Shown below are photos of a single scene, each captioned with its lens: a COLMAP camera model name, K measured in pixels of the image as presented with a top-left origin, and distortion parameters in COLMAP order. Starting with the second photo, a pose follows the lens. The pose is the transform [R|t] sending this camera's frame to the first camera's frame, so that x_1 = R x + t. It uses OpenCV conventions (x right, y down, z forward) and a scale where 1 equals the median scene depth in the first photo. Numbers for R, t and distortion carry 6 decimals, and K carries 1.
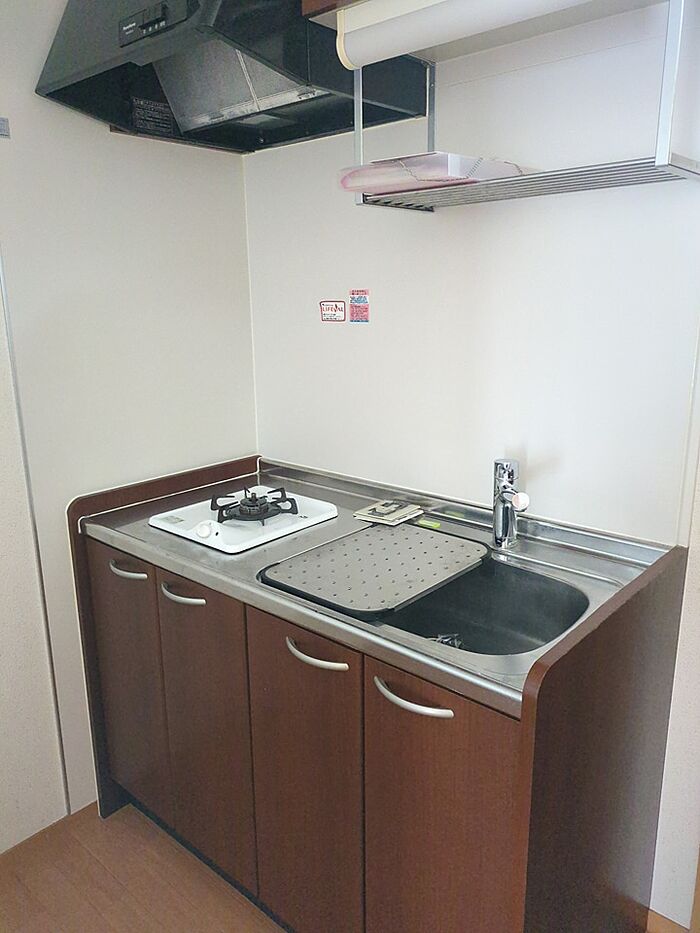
lens RADIAL K [[703.4, 0, 349.7], [0, 703.4, 459.8], [0, 0, 1]] dist [0.027905, 0.002386]
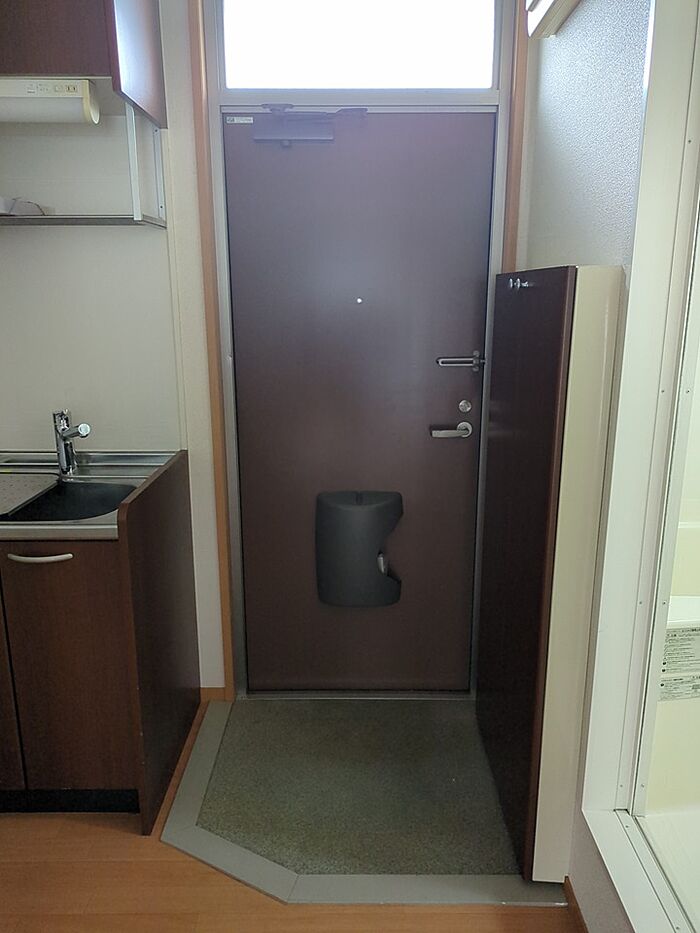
lens RADIAL K [[703.4, 0, 346.2], [0, 703.4, 466.0], [0, 0, 1]] dist [0.027905, 0.002386]
pose [[0.757821, -0.153067, 0.634254, -0.264070], [0.158360, 0.986175, 0.048787, 0.132184], [-0.632953, 0.063469, 0.771584, -0.456249]]
